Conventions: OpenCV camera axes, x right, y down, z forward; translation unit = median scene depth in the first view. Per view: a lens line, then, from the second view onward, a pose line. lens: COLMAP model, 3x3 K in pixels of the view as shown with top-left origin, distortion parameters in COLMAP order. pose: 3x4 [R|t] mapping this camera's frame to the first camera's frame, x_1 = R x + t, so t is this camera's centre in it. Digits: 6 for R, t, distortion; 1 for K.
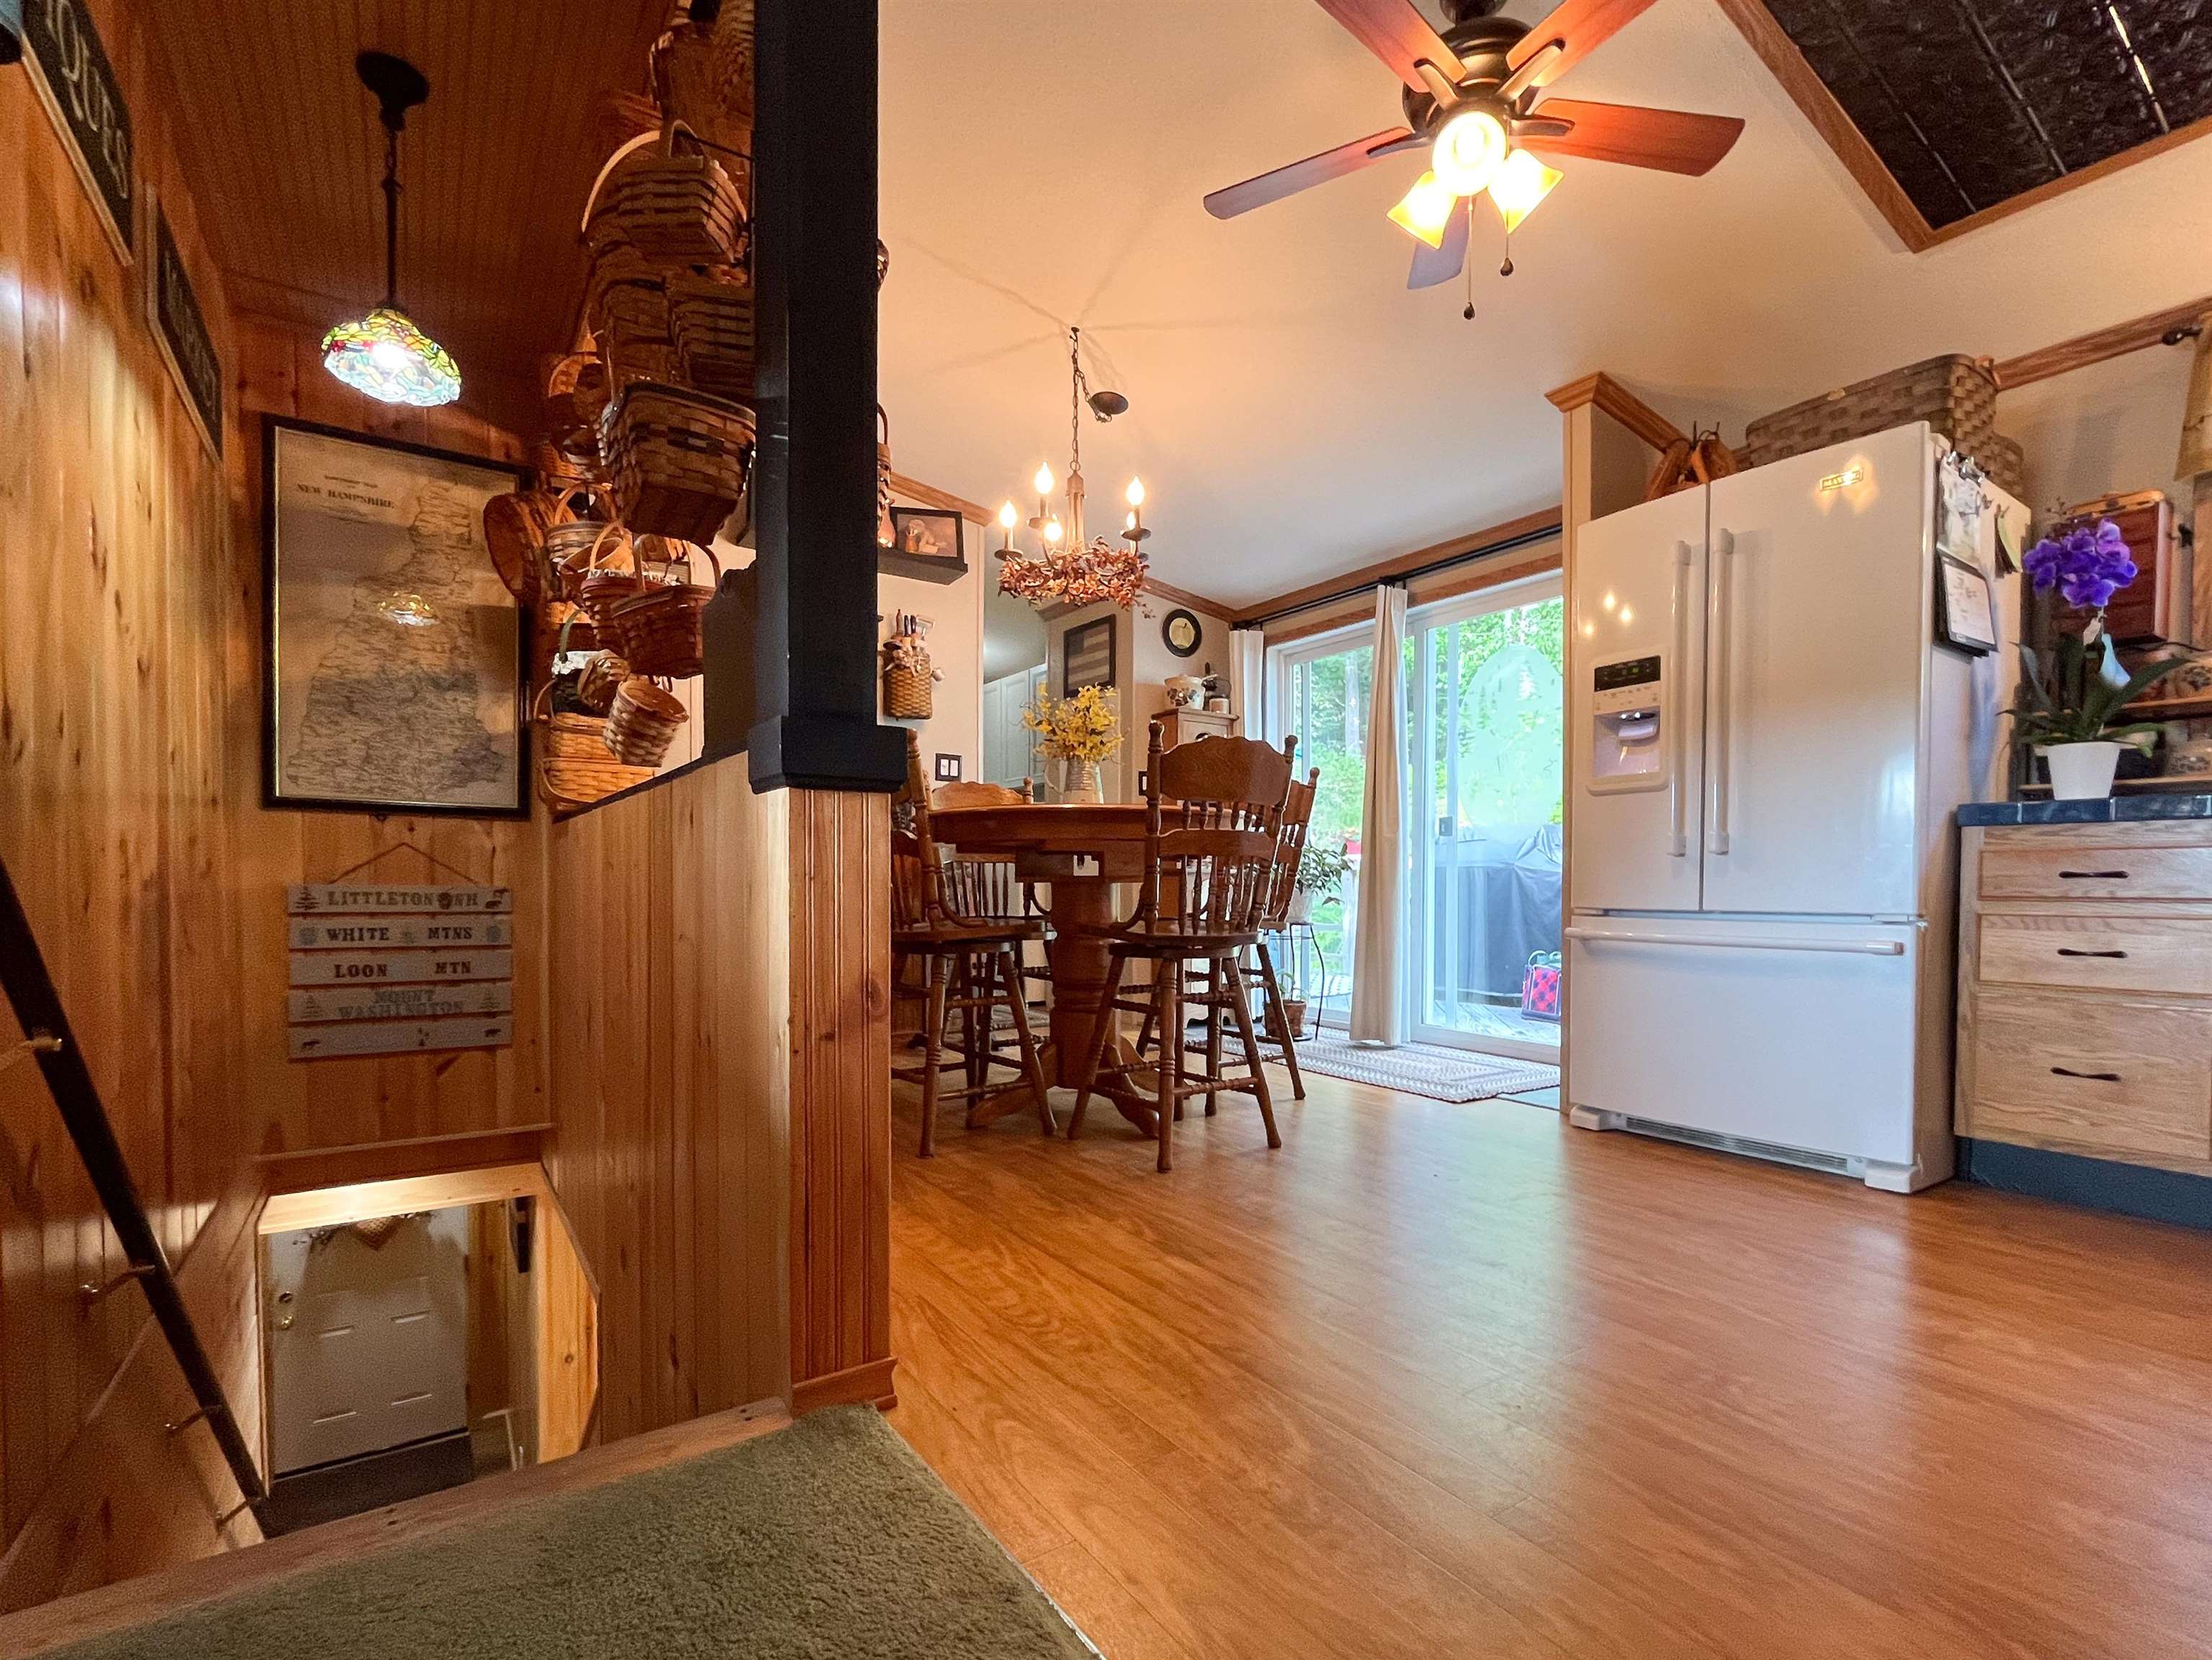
lens RADIAL K [[1000.9, 0, 1105.7], [0, 1000.9, 908.5], [0, 0, 1]] dist [-0.002790, 0.000840]
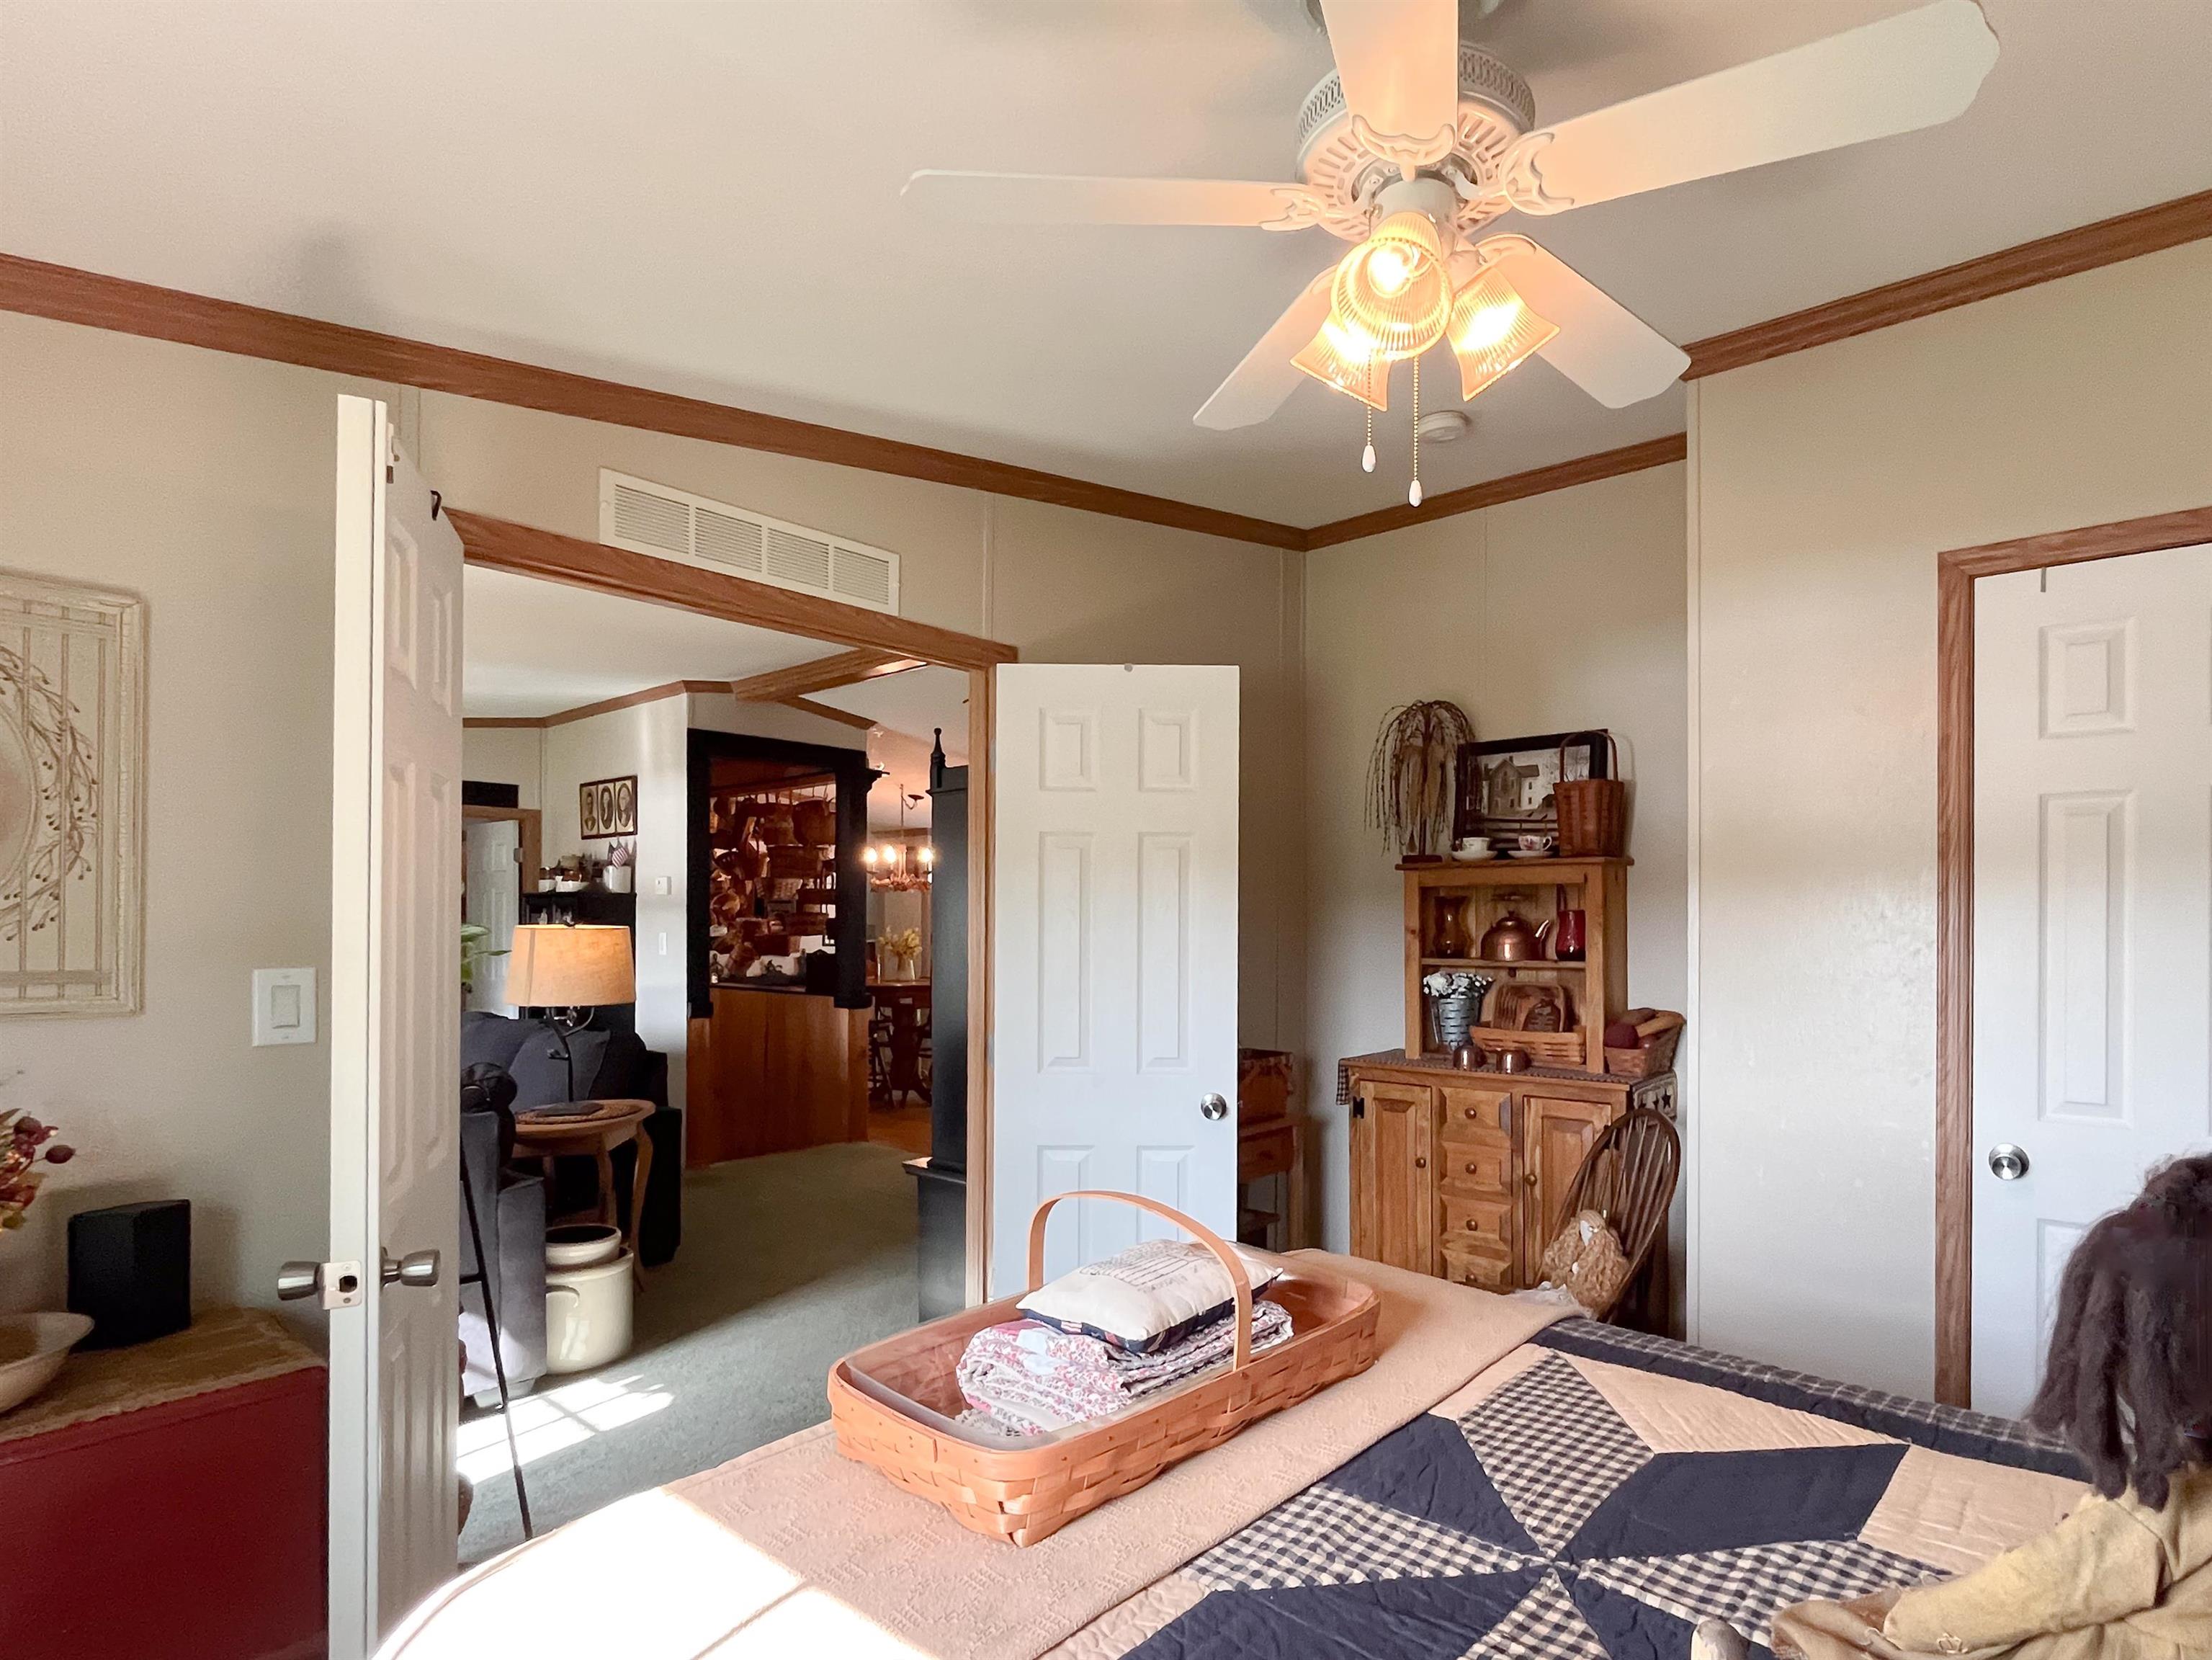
lens RADIAL K [[1142.9, 0, 1243.4], [0, 1142.9, 923.7], [0, 0, 1]] dist [0.023241, 0.000229]
pose [[0.958925, 0.000574, 0.283658, -0.023252], [0.007438, 0.999603, -0.027168, -0.148554], [-0.283561, 0.028162, 0.958540, -1.951995]]
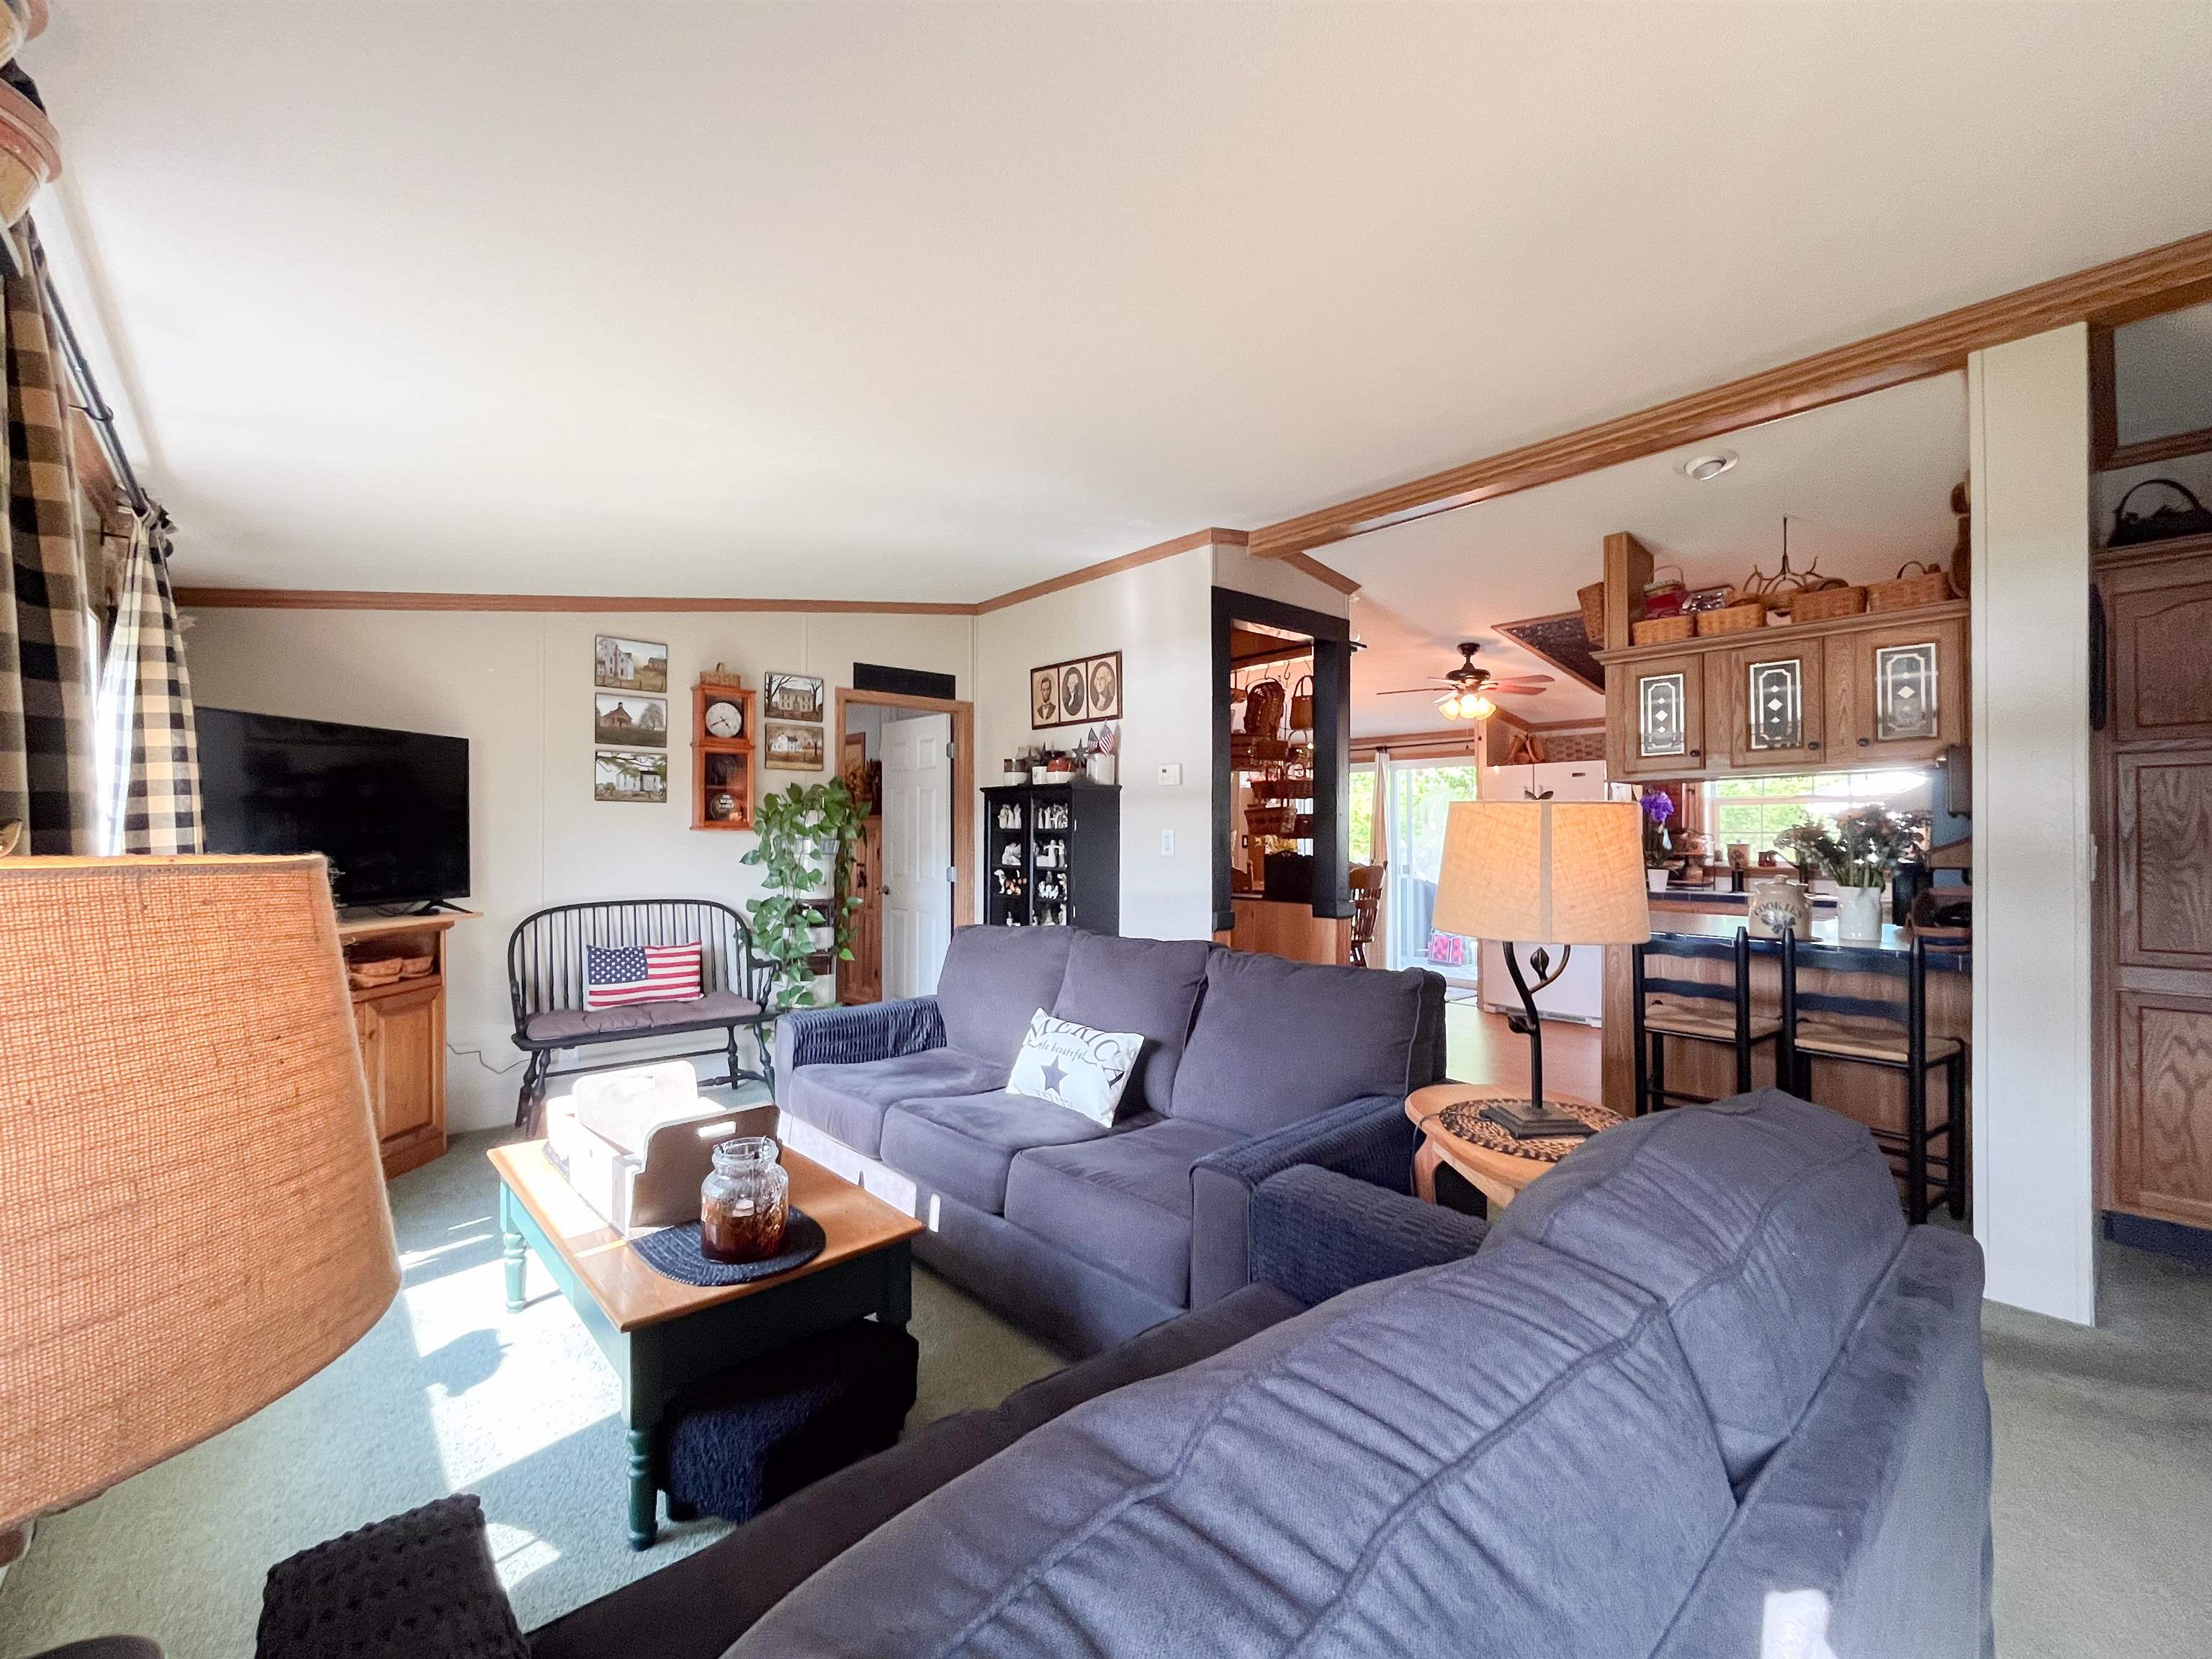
lens RADIAL K [[947.7, 0, 1094.7], [0, 947.7, 833.4], [0, 0, 1]] dist [-0.002823, -0.000095]
pose [[0.990919, -0.004760, 0.134378, -0.744796], [0.009230, 0.999424, -0.032663, -0.142825], [-0.134145, 0.033606, 0.990392, -1.112730]]
